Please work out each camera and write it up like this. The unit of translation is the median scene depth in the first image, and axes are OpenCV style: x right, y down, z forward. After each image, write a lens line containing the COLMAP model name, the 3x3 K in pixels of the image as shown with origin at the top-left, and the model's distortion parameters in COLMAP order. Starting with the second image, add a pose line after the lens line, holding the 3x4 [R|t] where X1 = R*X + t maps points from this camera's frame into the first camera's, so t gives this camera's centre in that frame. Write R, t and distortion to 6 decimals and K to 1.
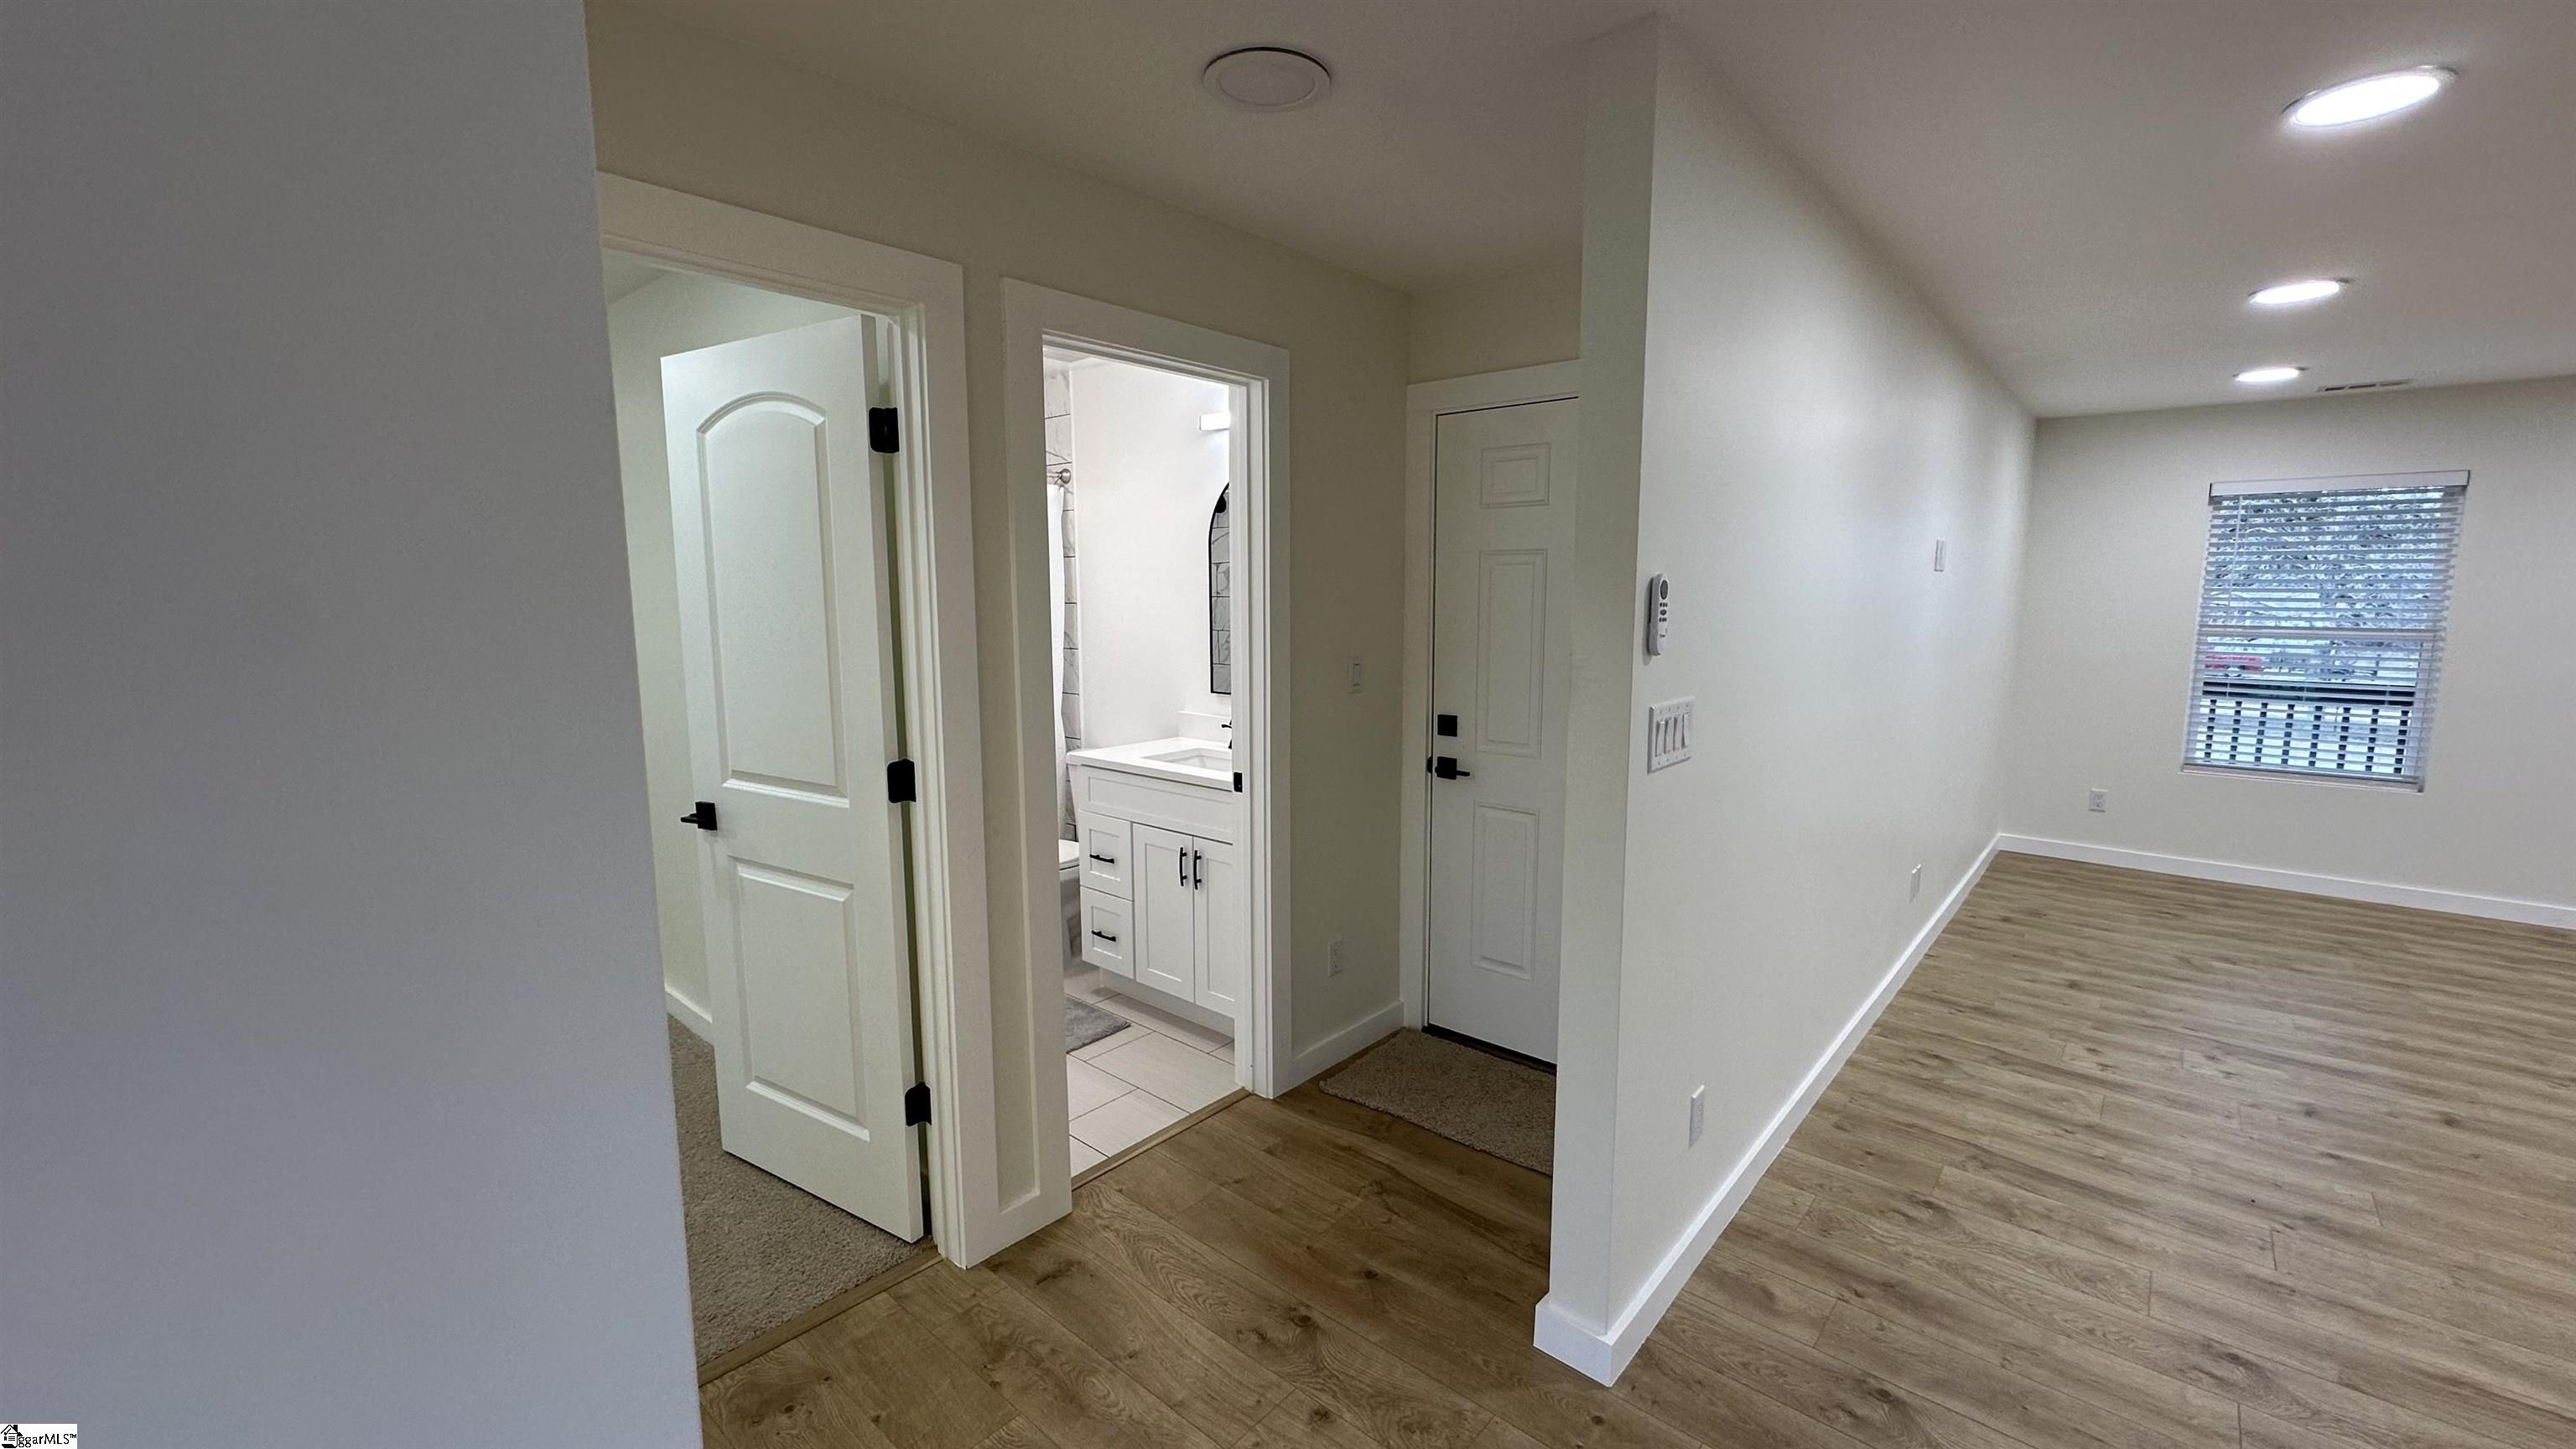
lens RADIAL K [[1025.6, 0, 1287.3], [0, 1025.6, 730.7], [0, 0, 1]] dist [-0.006961, 0.001880]
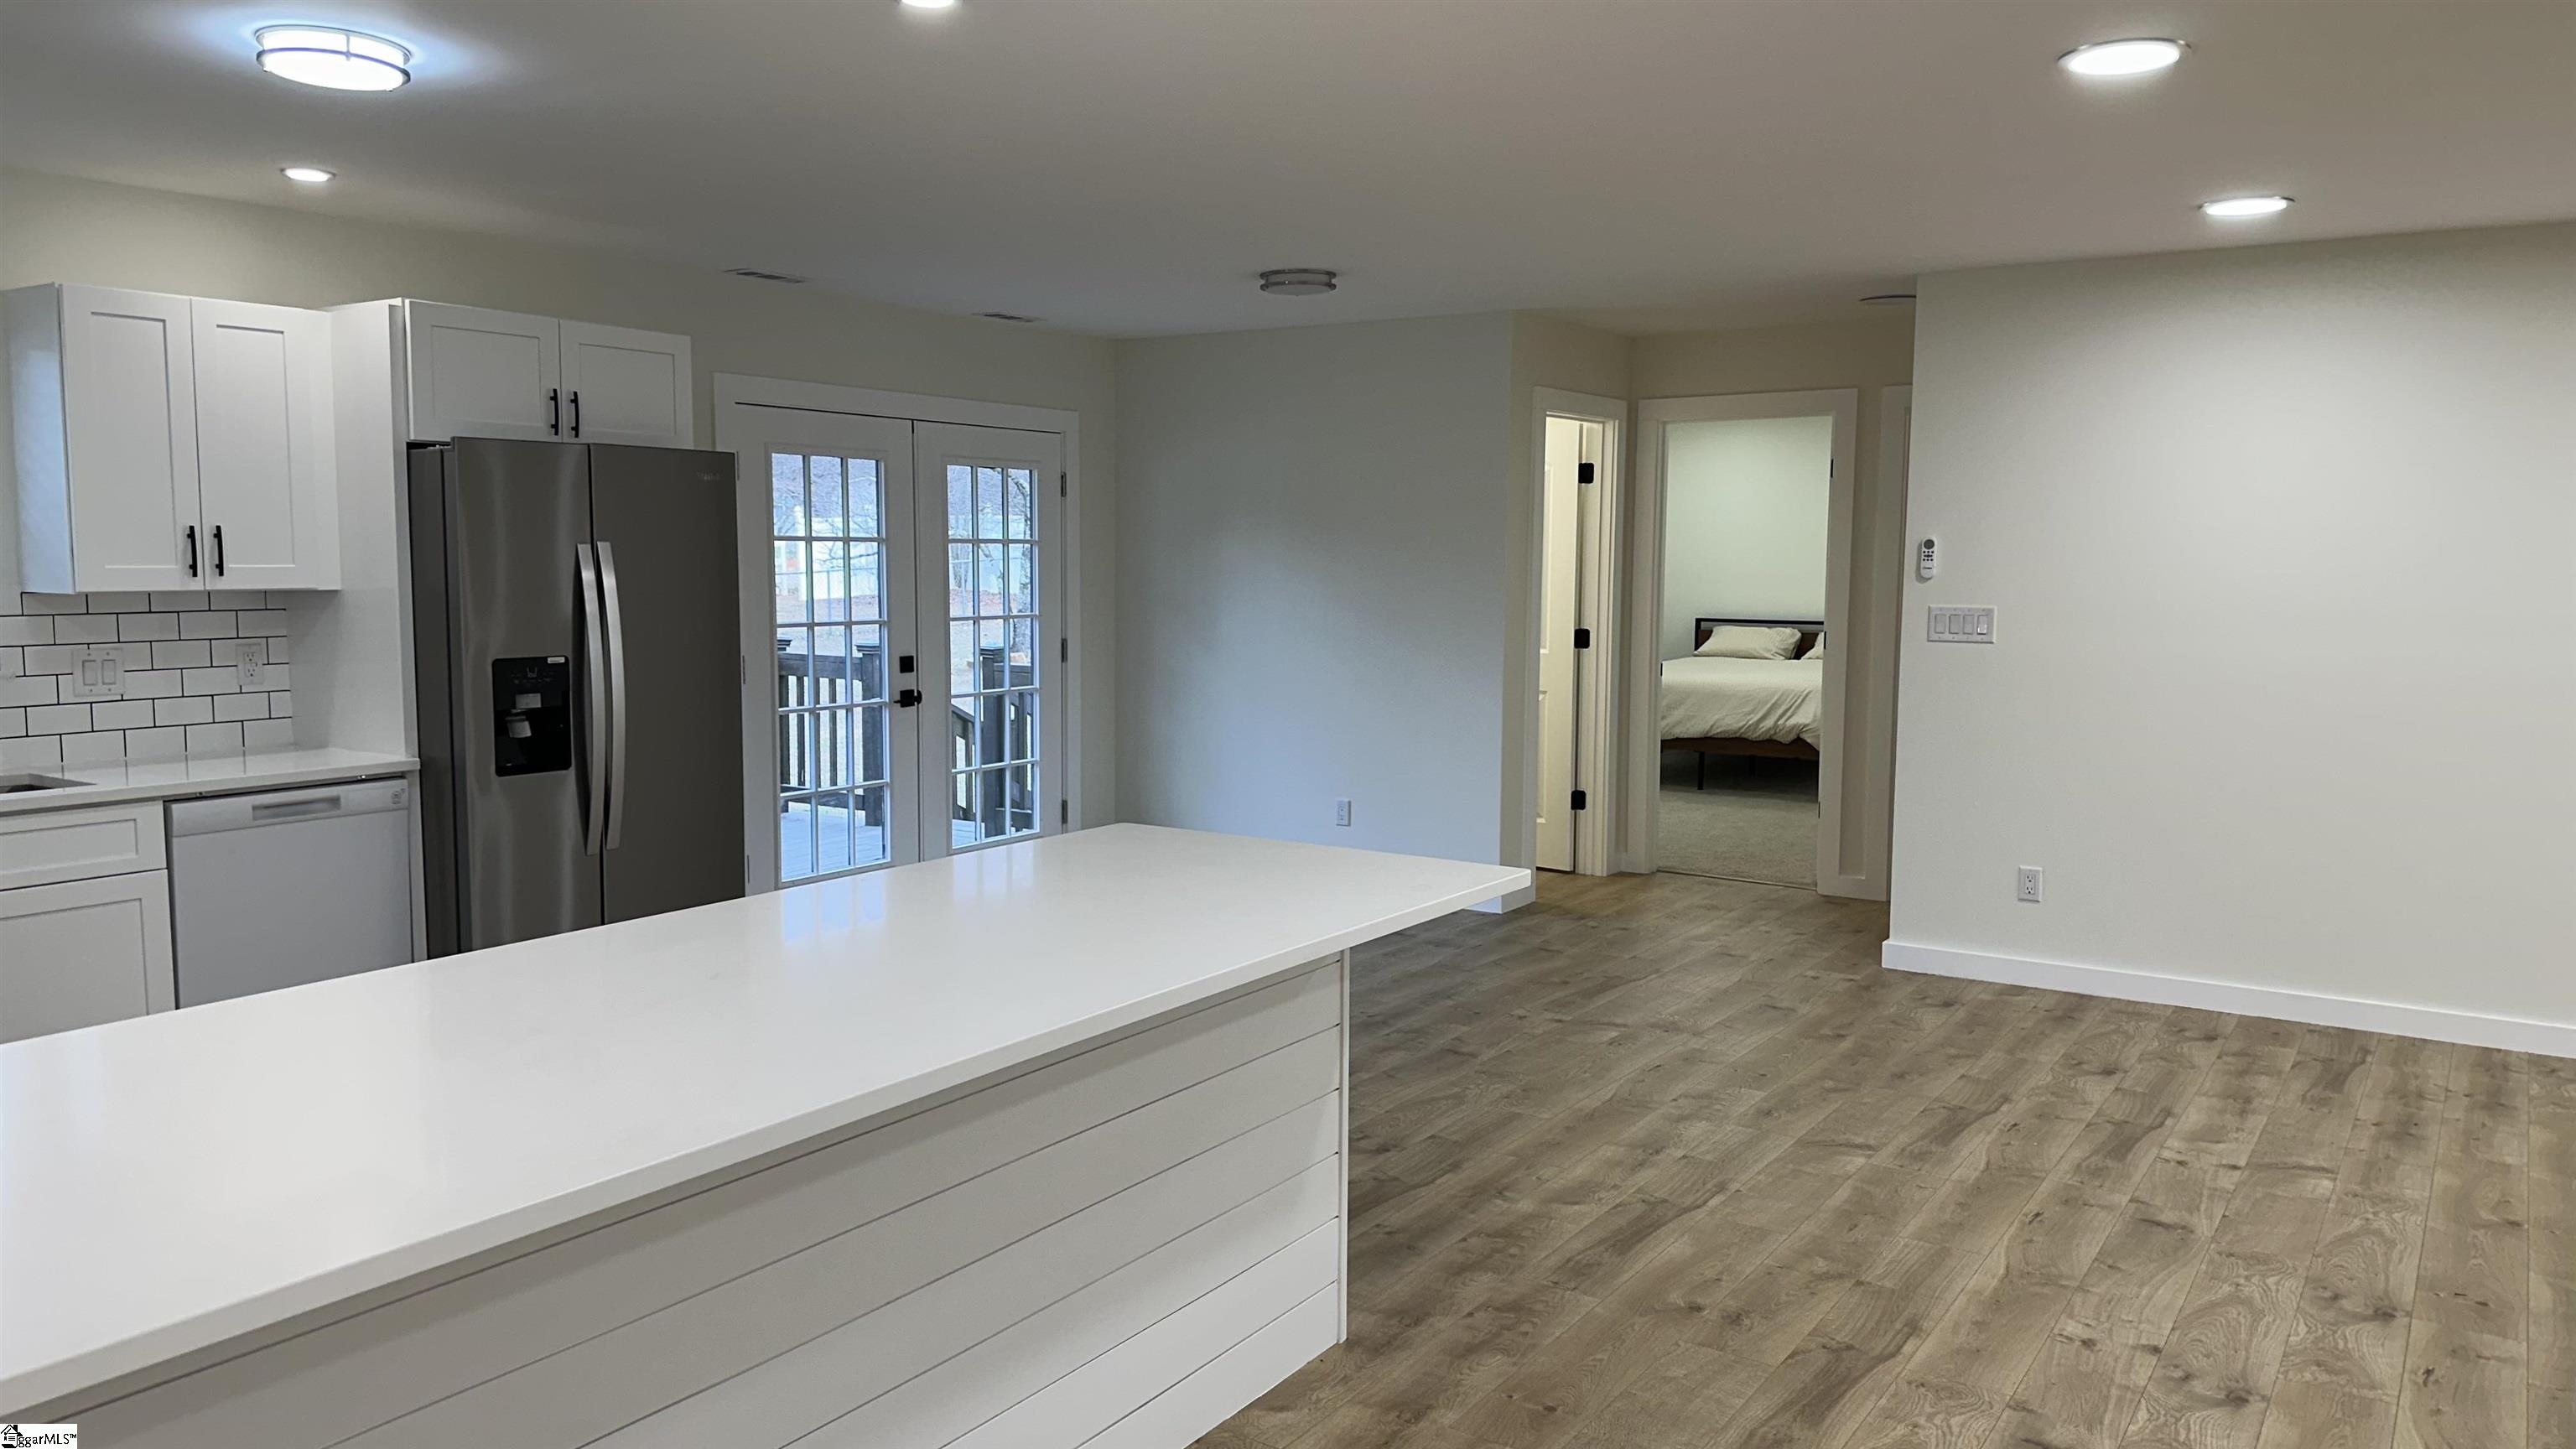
lens RADIAL K [[1797.9, 0, 1277.7], [0, 1797.9, 723.6], [0, 0, 1]] dist [0.075723, -0.095656]
pose [[0.121070, 0.095754, -0.988015, 1.931463], [-0.138121, 0.987279, 0.078757, 0.047289], [0.982988, 0.126930, 0.132756, -0.340376]]
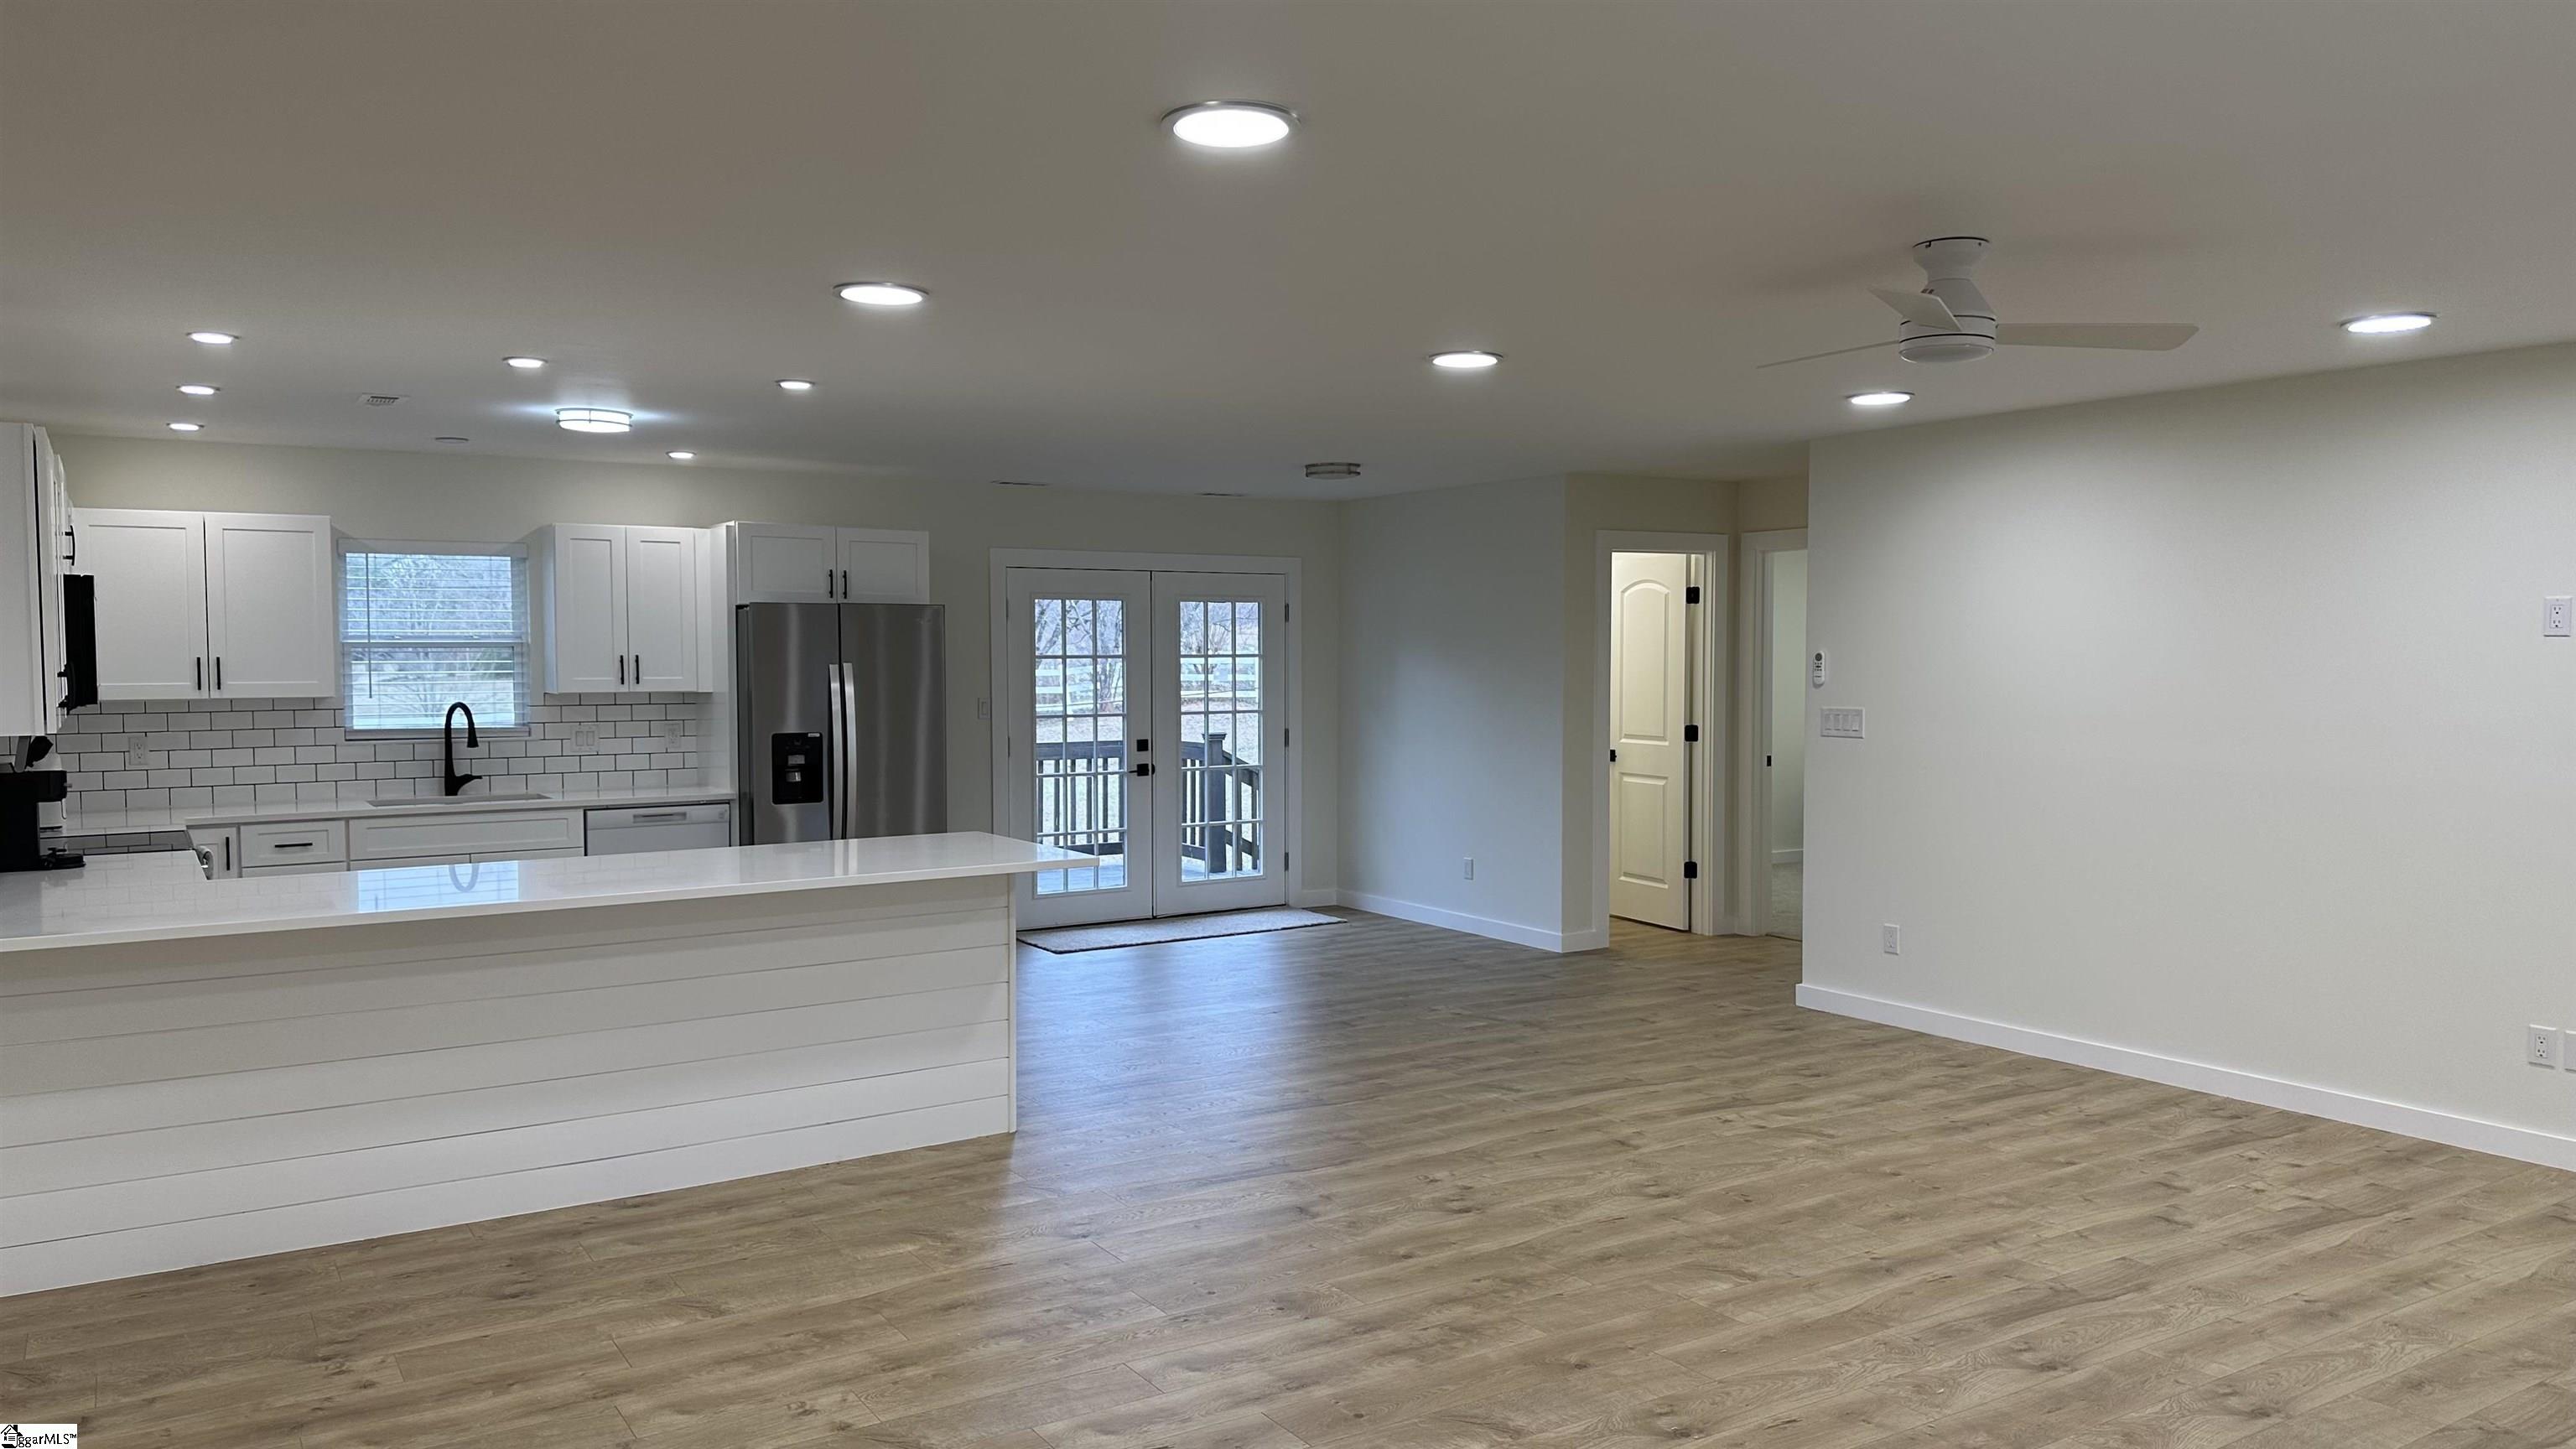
lens RADIAL K [[1797.9, 0, 1282.4], [0, 1797.9, 737.2], [0, 0, 1]] dist [0.075723, -0.095656]
pose [[-0.286217, 0.047261, -0.956998, 2.515536], [-0.125865, 0.988274, 0.086449, -0.088715], [0.949862, 0.145196, -0.276913, 0.522444]]
